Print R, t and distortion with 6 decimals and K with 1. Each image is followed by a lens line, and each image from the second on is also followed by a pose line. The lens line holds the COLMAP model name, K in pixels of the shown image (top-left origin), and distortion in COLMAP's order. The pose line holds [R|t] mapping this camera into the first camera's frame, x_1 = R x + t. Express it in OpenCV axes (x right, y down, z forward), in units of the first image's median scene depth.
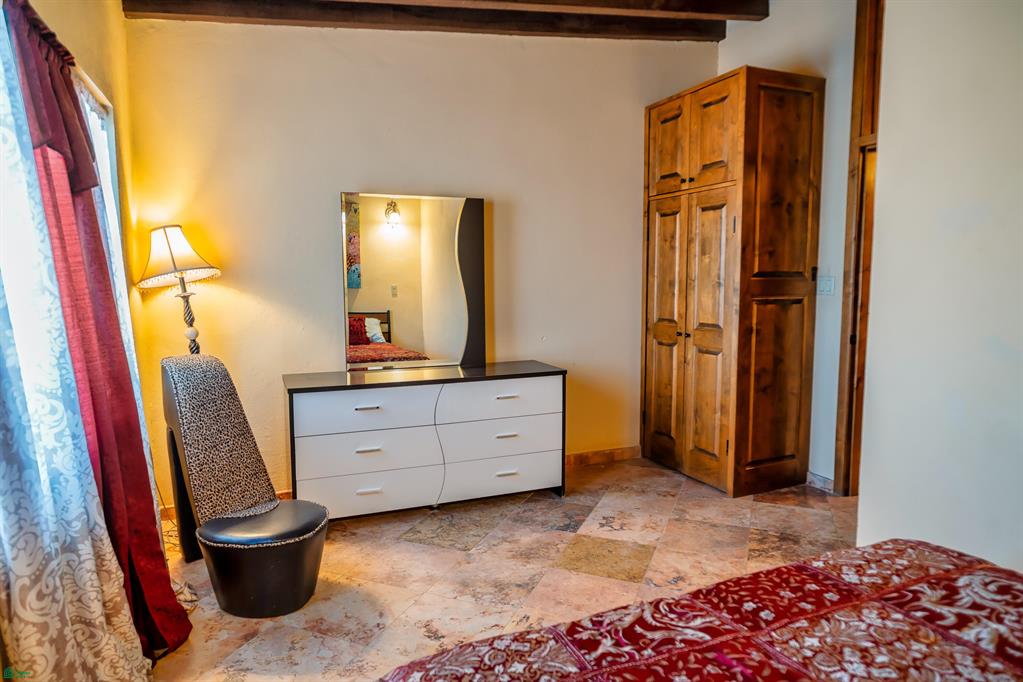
lens RADIAL K [[603.8, 0, 511.5], [0, 603.8, 341.0], [0, 0, 1]] dist [-0.002276, 0.003899]
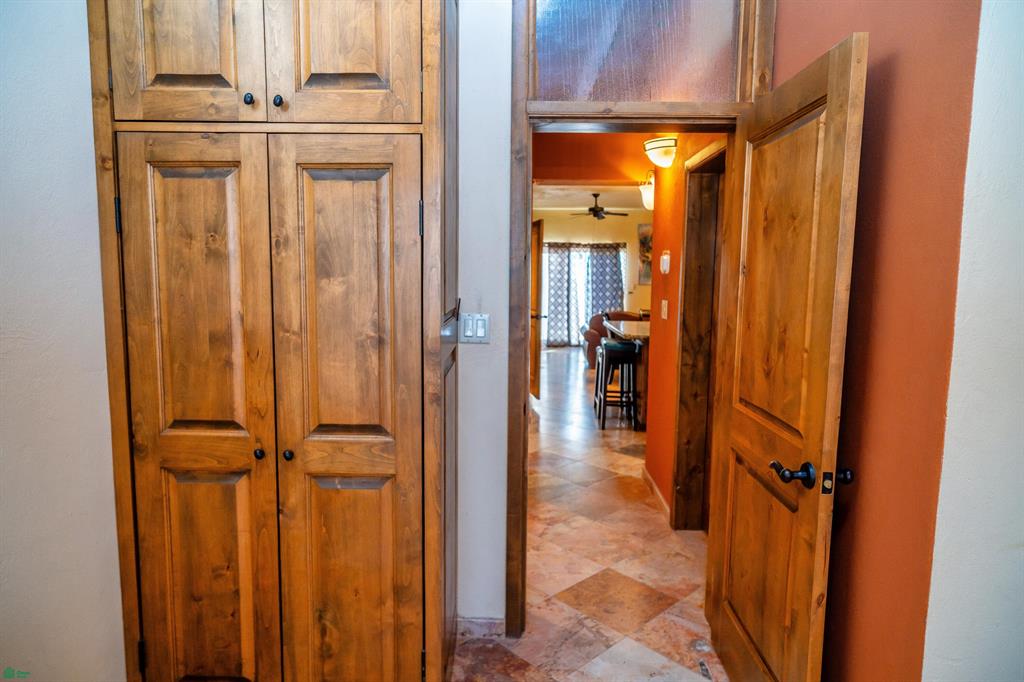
lens RADIAL K [[604.4, 0, 512.0], [0, 604.4, 341.0], [0, 0, 1]] dist [-0.002276, 0.003899]
pose [[0.424369, -0.089639, 0.901042, -0.032047], [0.083803, 0.994705, 0.059488, -0.103220], [-0.901603, 0.050265, 0.429634, 0.638240]]
